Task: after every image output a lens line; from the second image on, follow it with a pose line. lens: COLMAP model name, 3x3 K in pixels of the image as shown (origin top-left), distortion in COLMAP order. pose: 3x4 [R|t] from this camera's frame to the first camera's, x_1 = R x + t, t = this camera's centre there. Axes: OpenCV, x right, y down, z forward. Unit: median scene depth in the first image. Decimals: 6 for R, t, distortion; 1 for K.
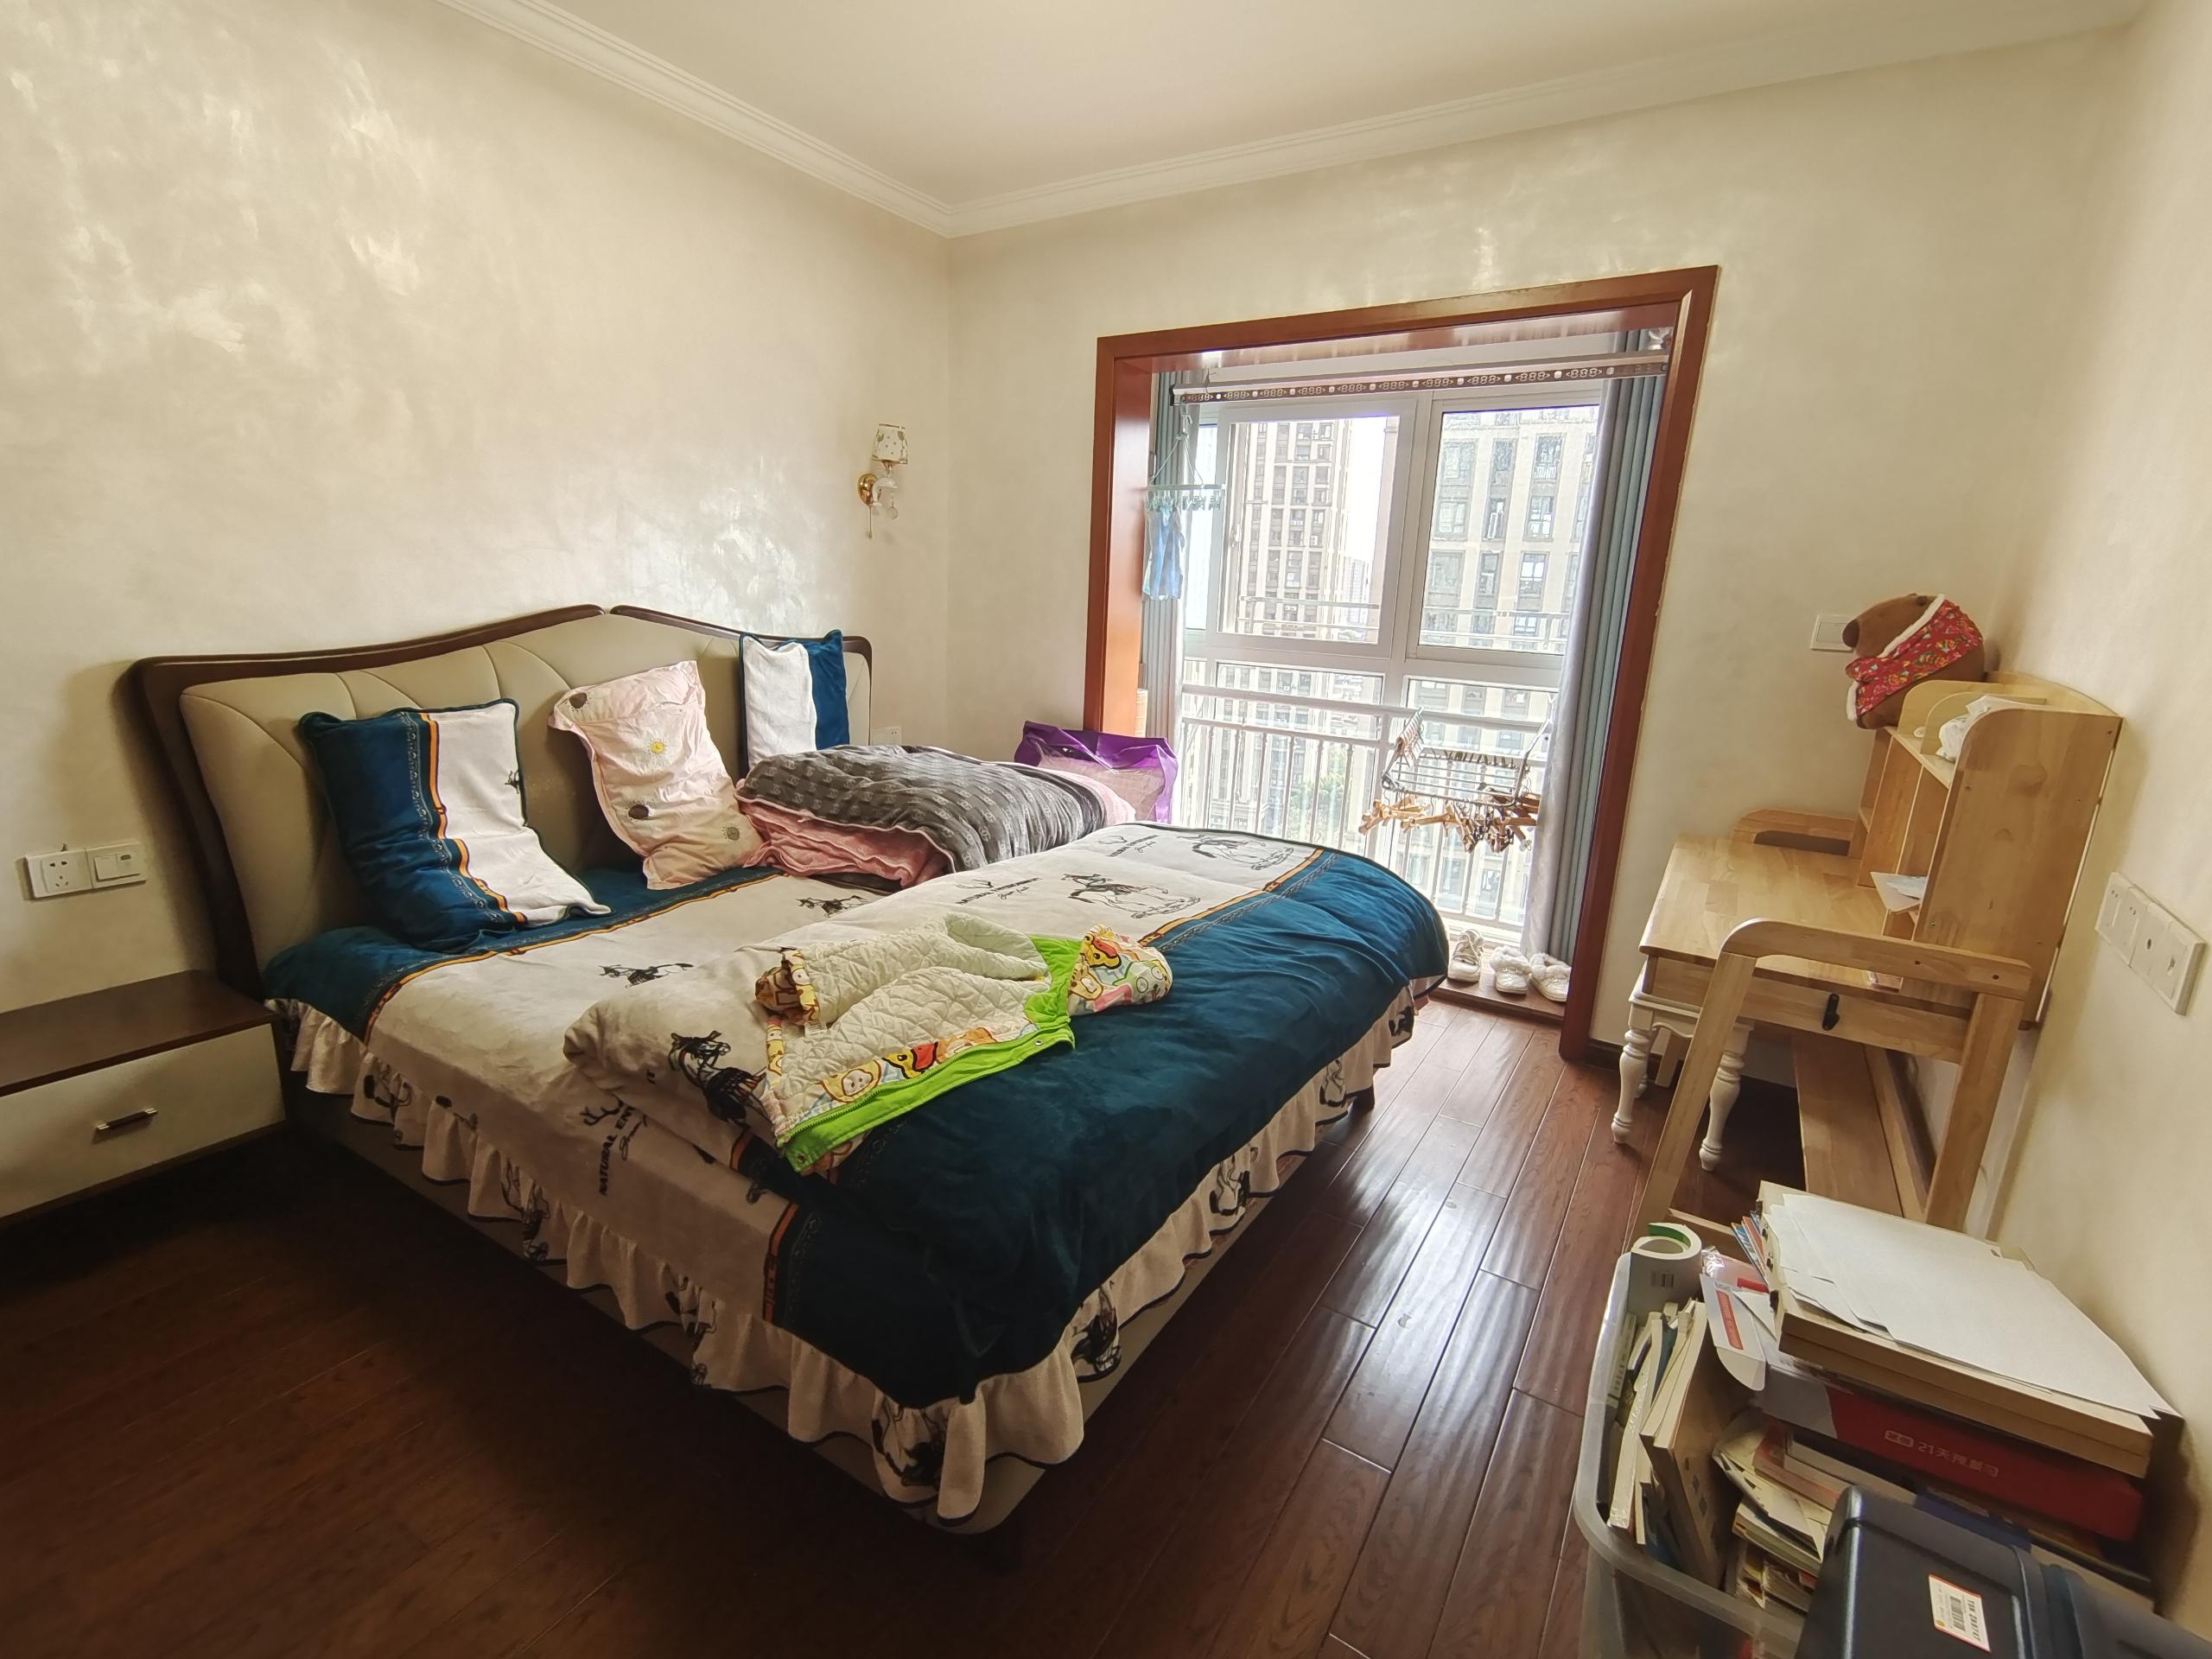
lens RADIAL K [[1004.5, 0, 1106.0], [0, 1004.5, 829.5], [0, 0, 1]] dist [0.016407, 0.001496]
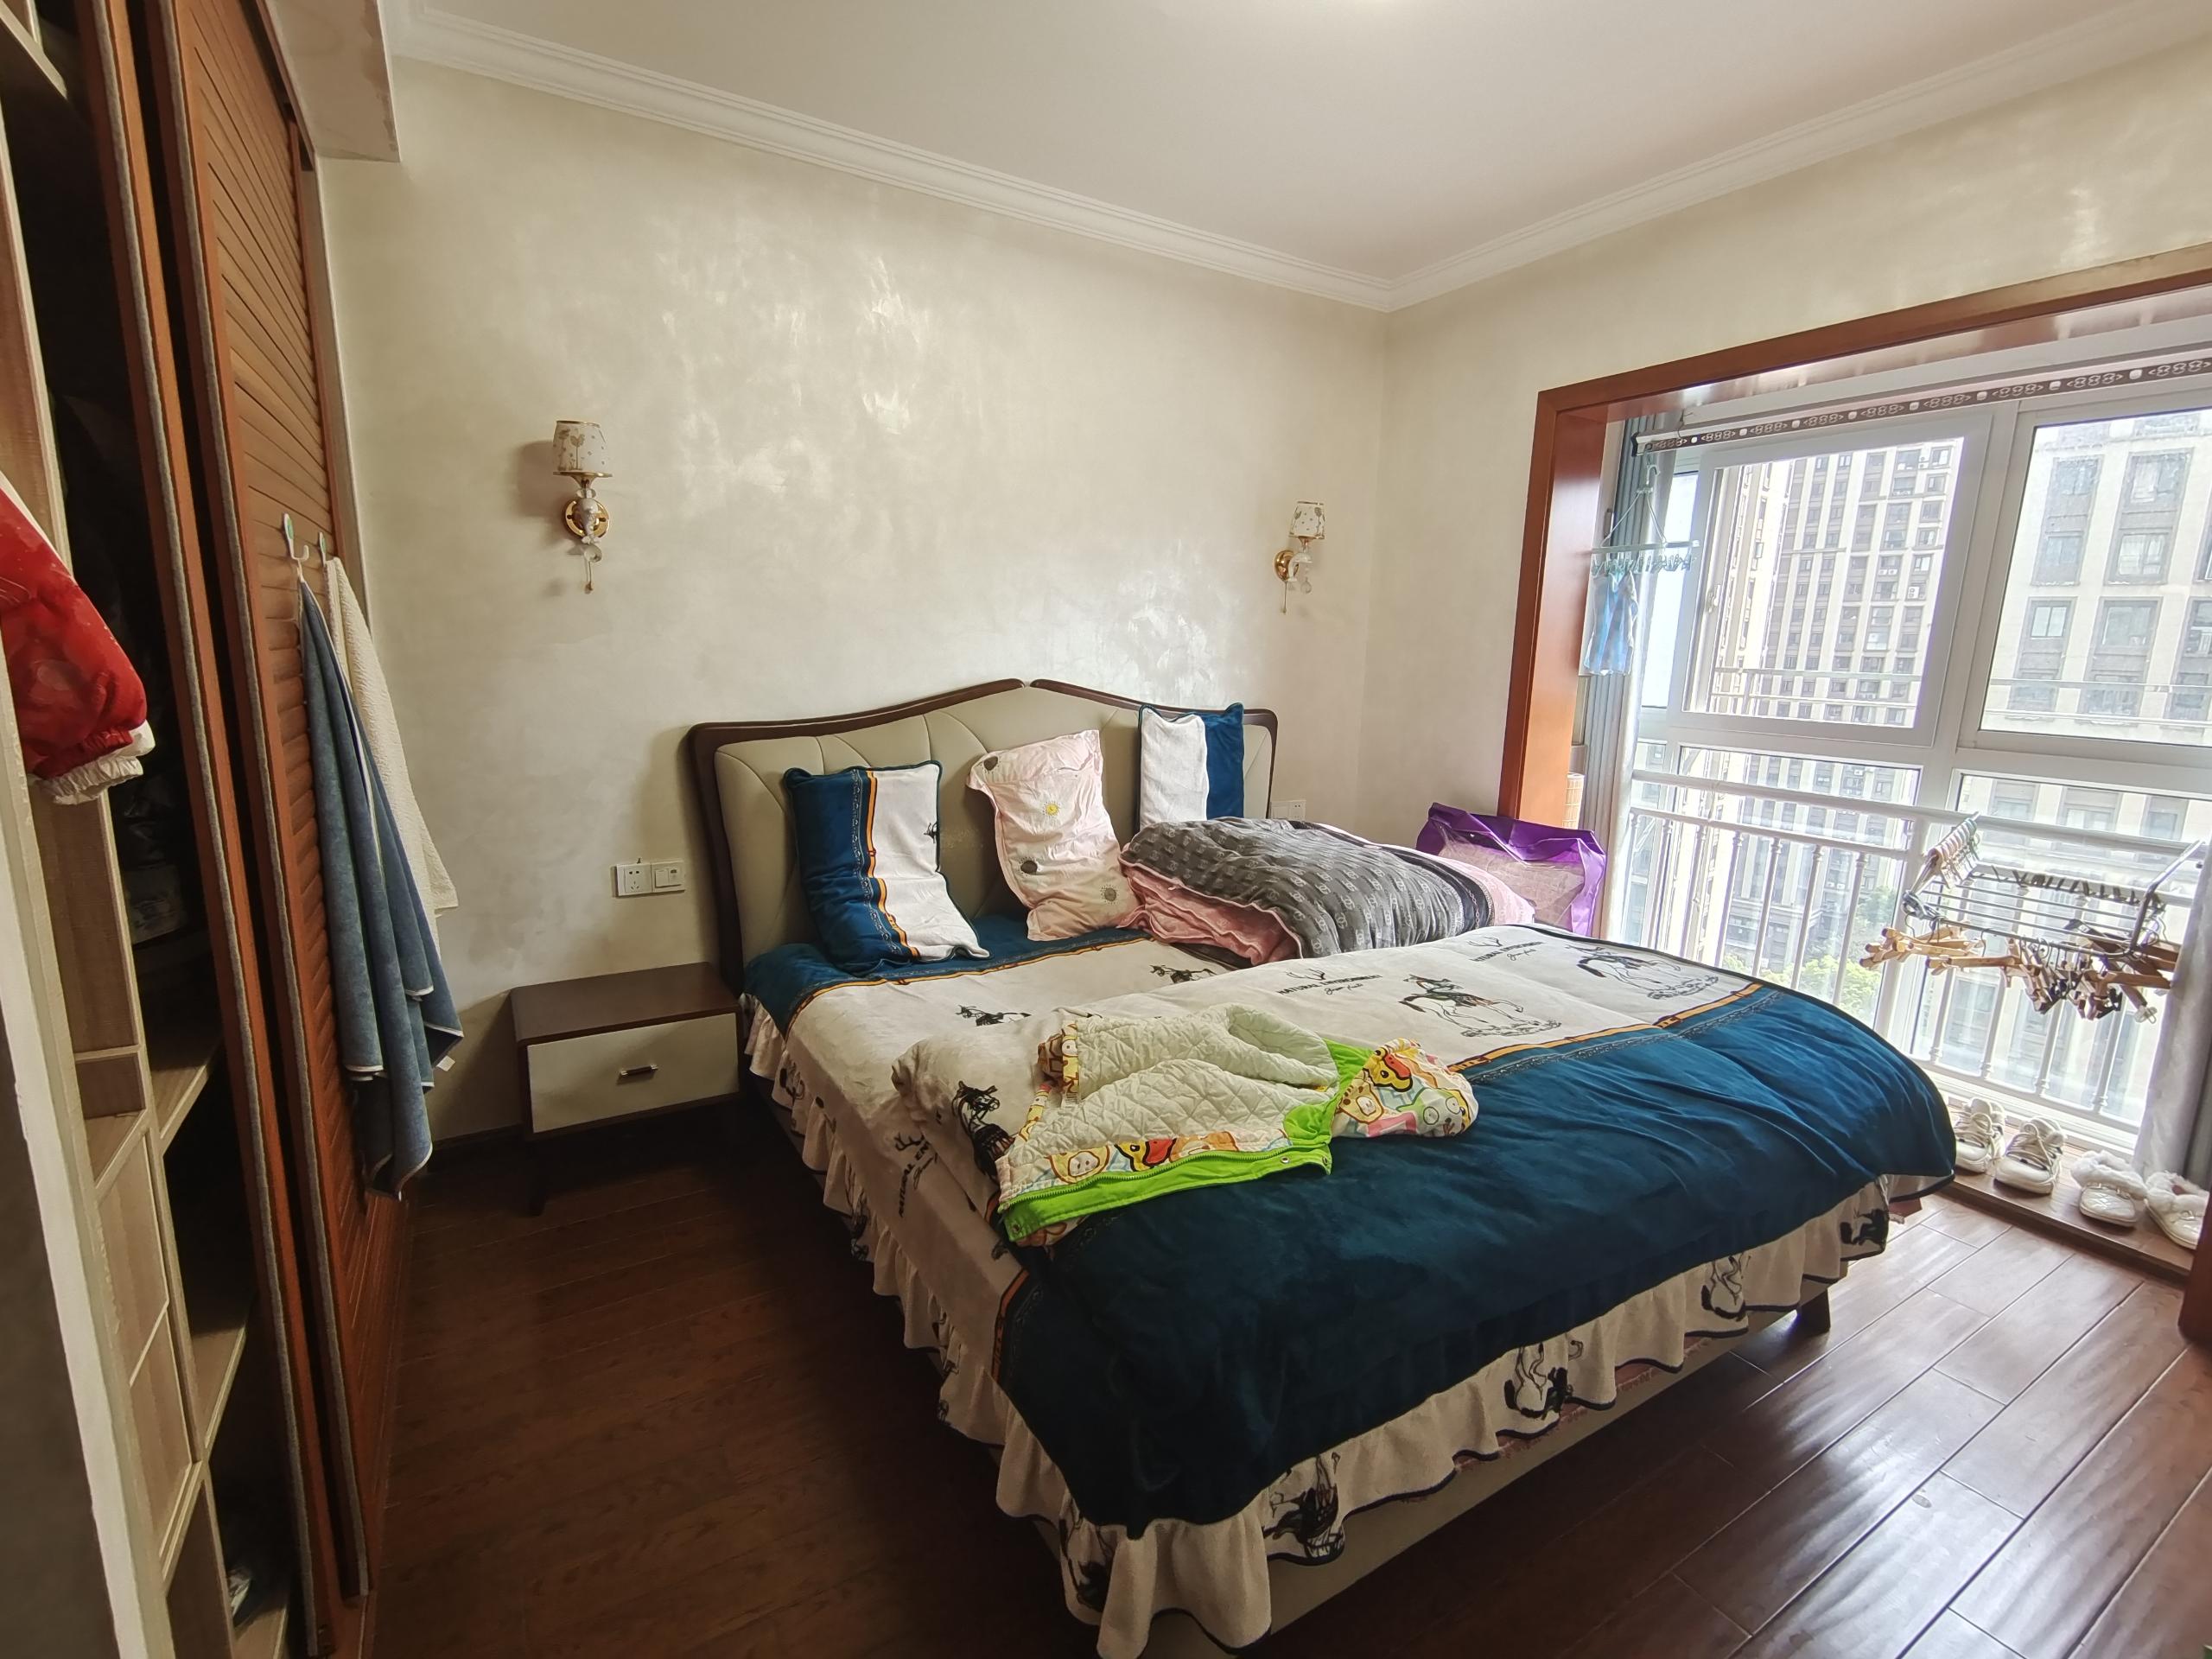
lens RADIAL K [[1020.7, 0, 1106.0], [0, 1020.7, 829.5], [0, 0, 1]] dist [-0.014861, 0.019230]
pose [[0.896891, 0.066514, -0.437222, 0.097263], [-0.095188, 0.994488, -0.043974, -0.018242], [0.431887, 0.081059, 0.898278, 0.039998]]
